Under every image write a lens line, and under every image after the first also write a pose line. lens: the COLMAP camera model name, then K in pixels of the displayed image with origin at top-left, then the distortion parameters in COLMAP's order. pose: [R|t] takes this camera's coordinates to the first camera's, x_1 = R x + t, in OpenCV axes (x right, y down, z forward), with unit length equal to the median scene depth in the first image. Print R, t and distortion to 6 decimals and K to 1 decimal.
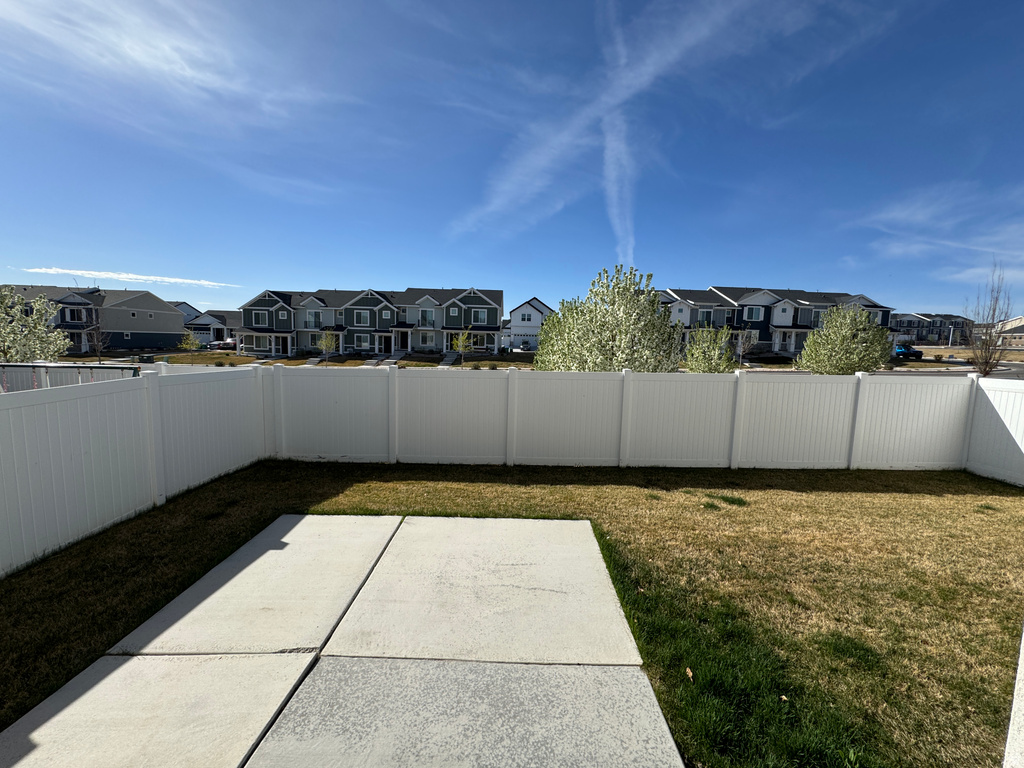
lens RADIAL K [[407.5, 0, 512.0], [0, 407.5, 384.0], [0, 0, 1]] dist [-0.001726, -0.000393]
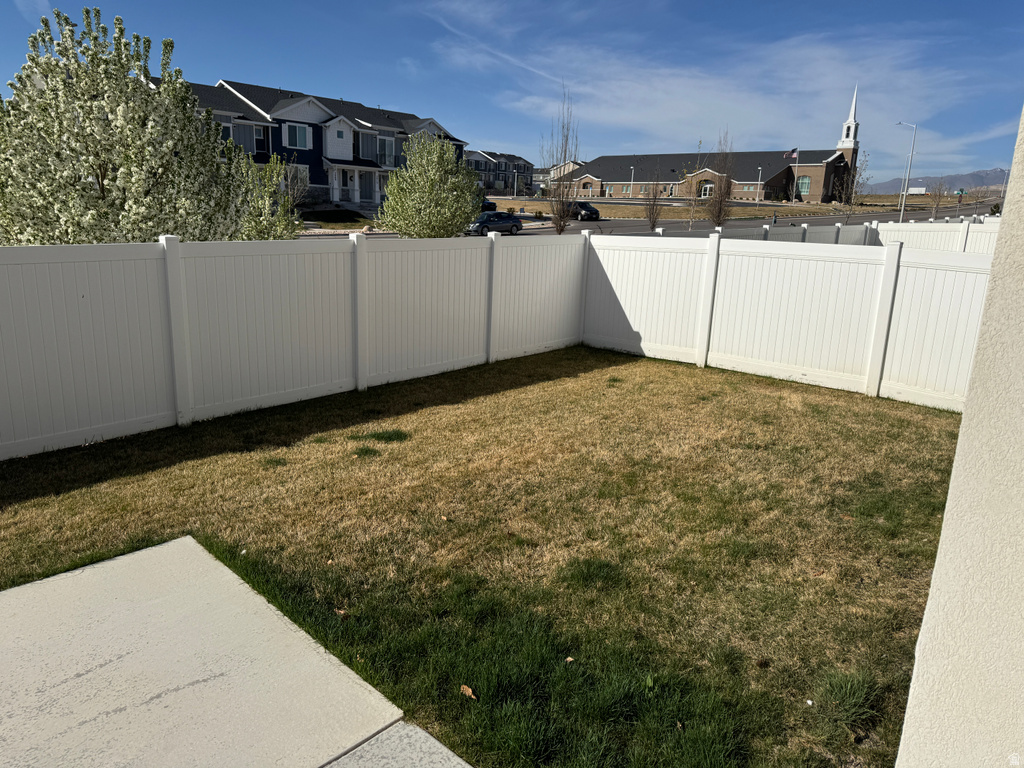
lens RADIAL K [[708.5, 0, 512.0], [0, 708.5, 384.0], [0, 0, 1]] dist [0.108590, -0.158279]
pose [[0.685364, -0.176168, 0.706570, -0.107200], [0.054023, 0.979922, 0.191921, -0.005540], [-0.726194, -0.093365, 0.681120, 0.071766]]
